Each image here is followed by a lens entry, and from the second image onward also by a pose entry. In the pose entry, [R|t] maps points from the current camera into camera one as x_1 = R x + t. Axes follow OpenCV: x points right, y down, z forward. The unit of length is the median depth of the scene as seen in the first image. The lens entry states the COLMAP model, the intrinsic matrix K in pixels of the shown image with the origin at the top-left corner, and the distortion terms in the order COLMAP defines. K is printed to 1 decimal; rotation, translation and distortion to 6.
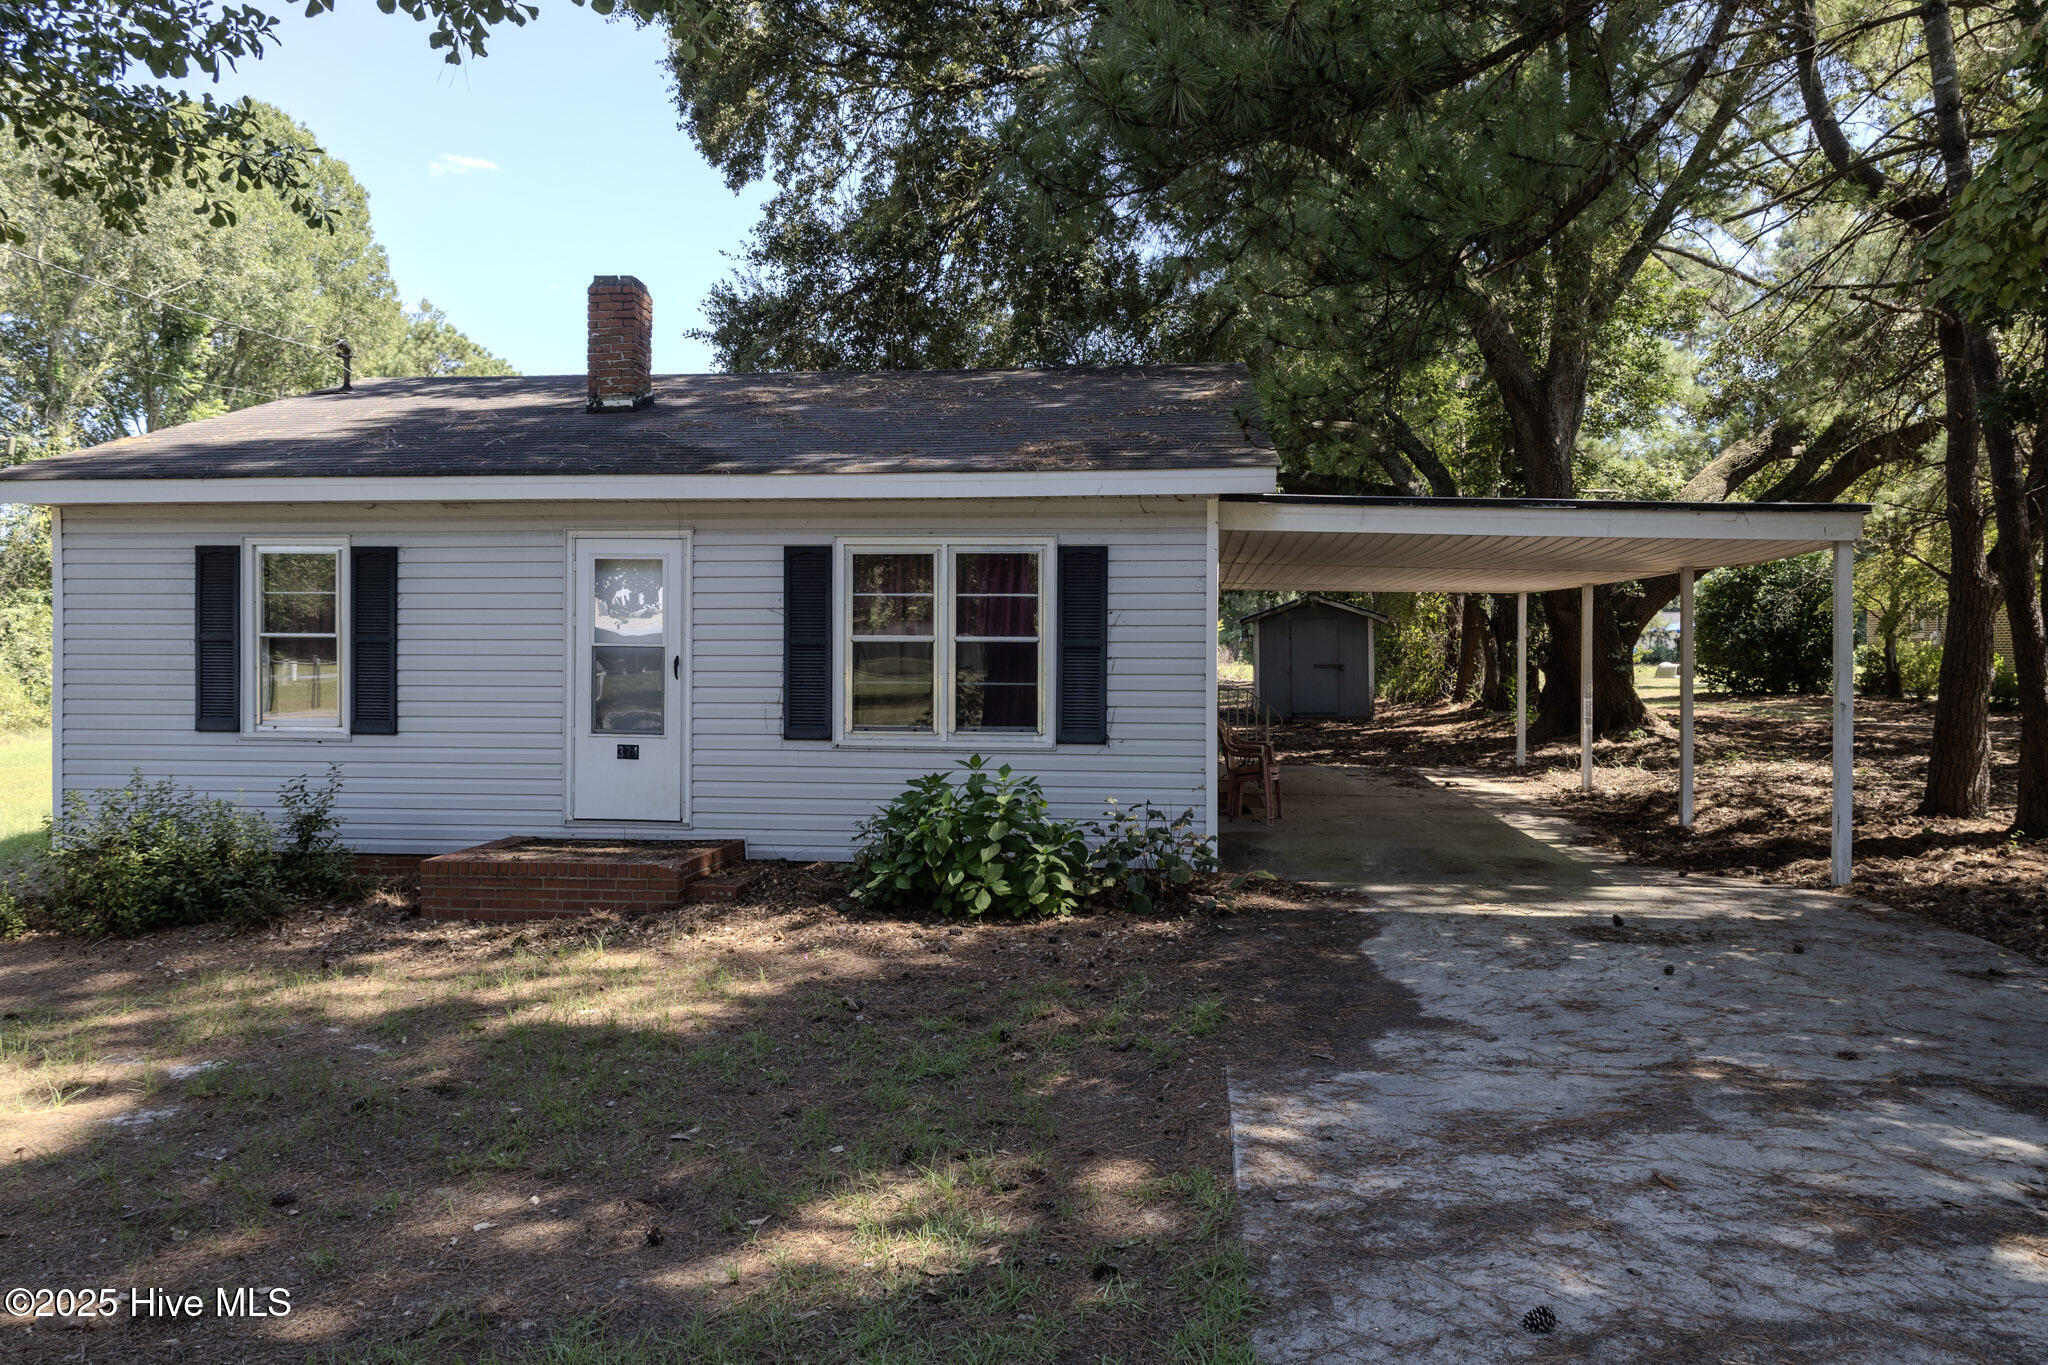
lens RADIAL K [[1349.8, 0, 1032.1], [0, 1349.8, 687.8], [0, 0, 1]] dist [0.023859, -0.000549]
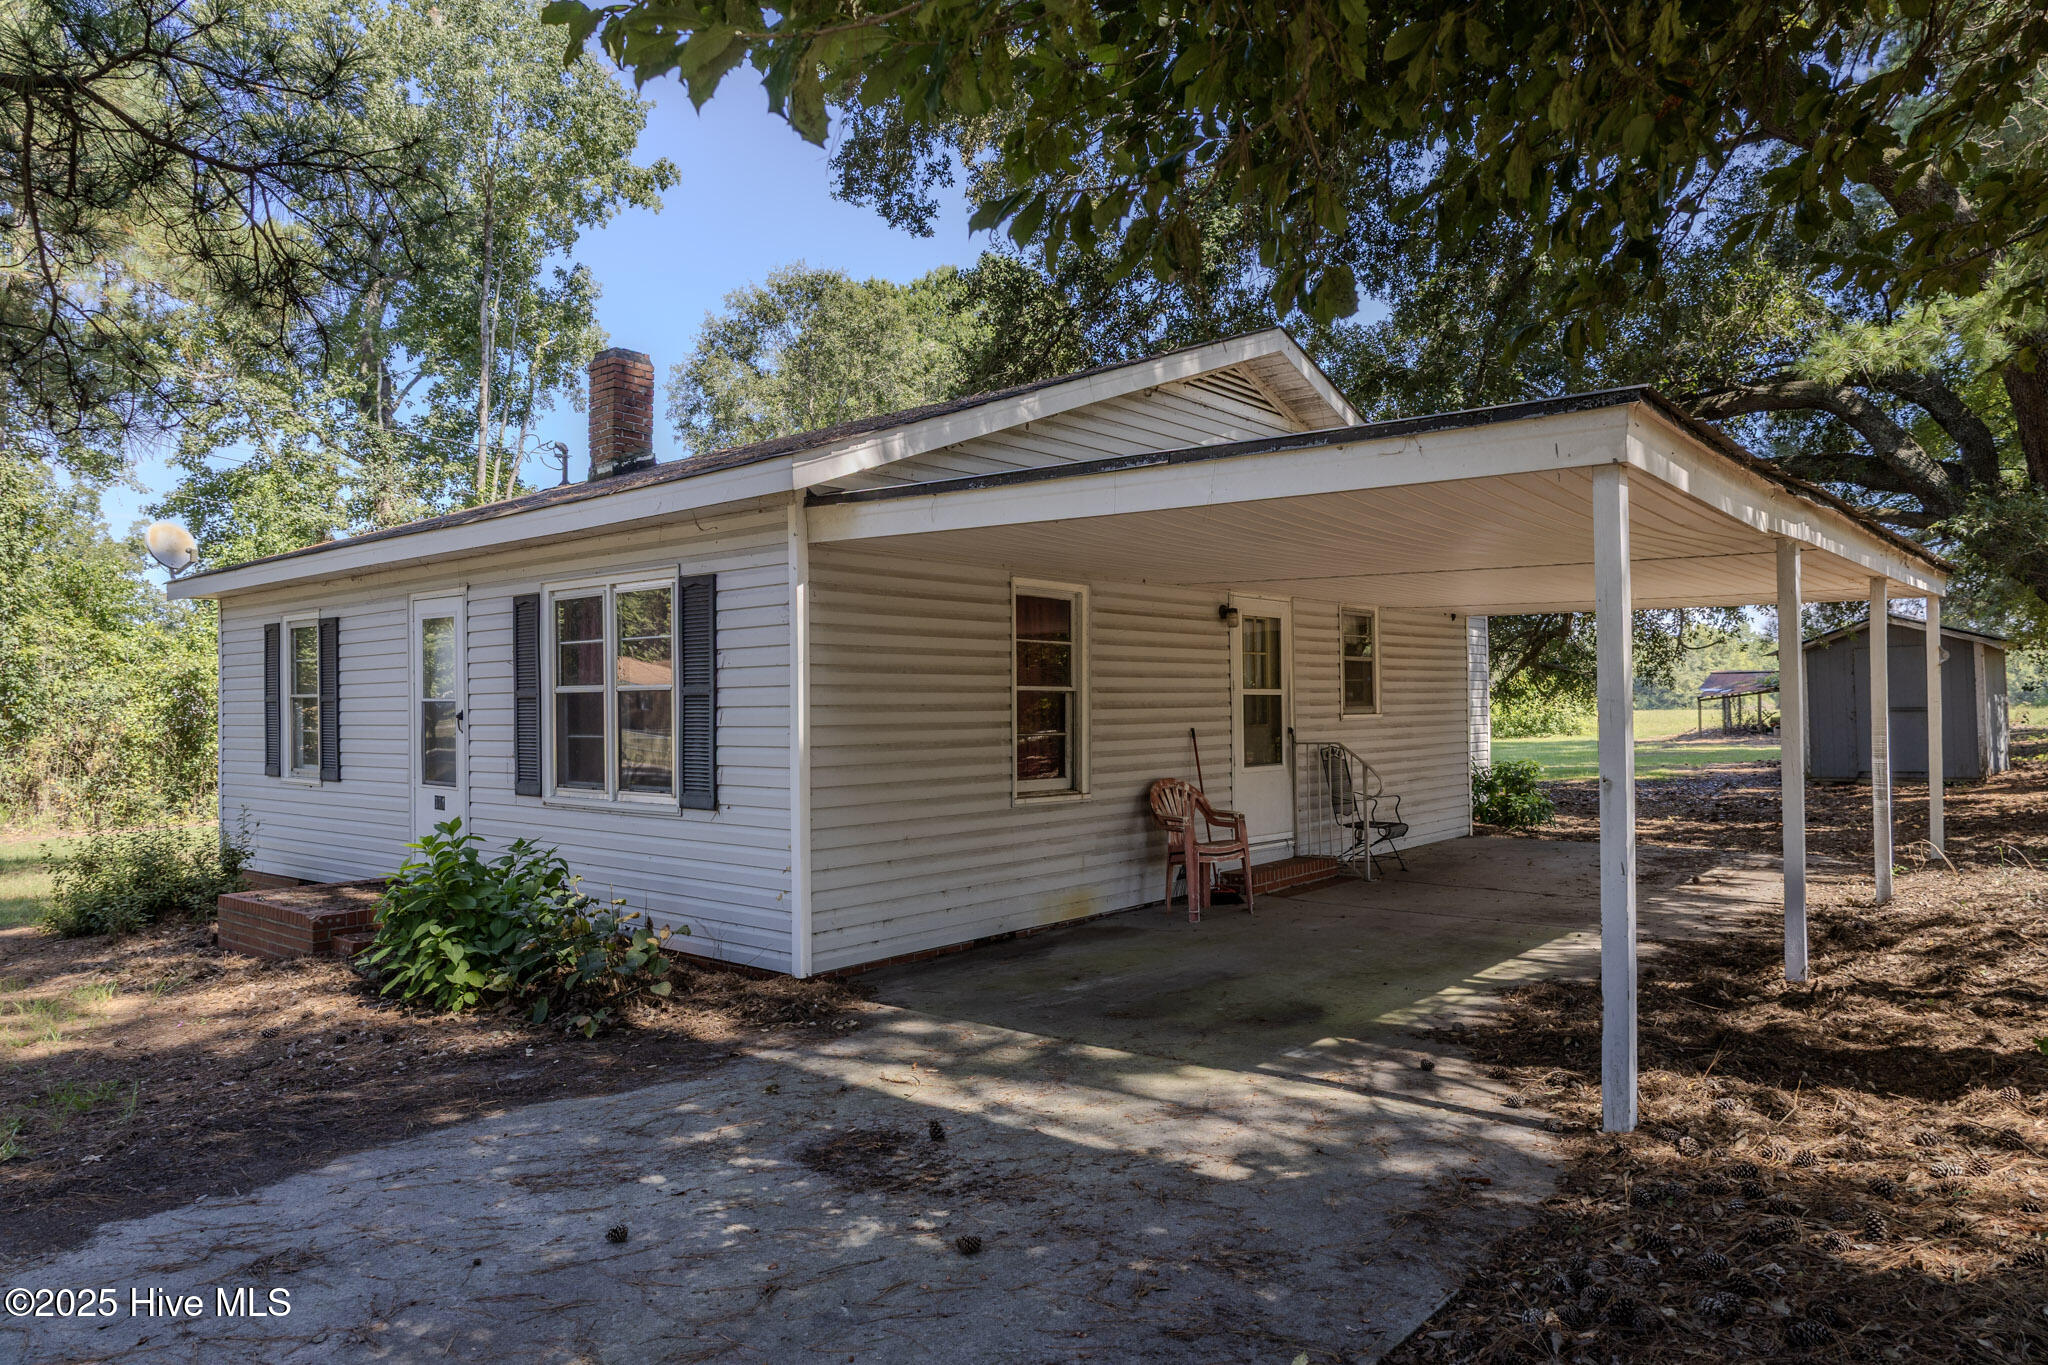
lens RADIAL K [[1349.8, 0, 1032.1], [0, 1349.8, 687.8], [0, 0, 1]] dist [0.023859, -0.000549]
pose [[0.805744, -0.019677, -0.591937, 0.695341], [-0.006676, 0.999083, -0.042299, 0.000161], [0.592227, 0.038034, 0.804873, 0.437430]]
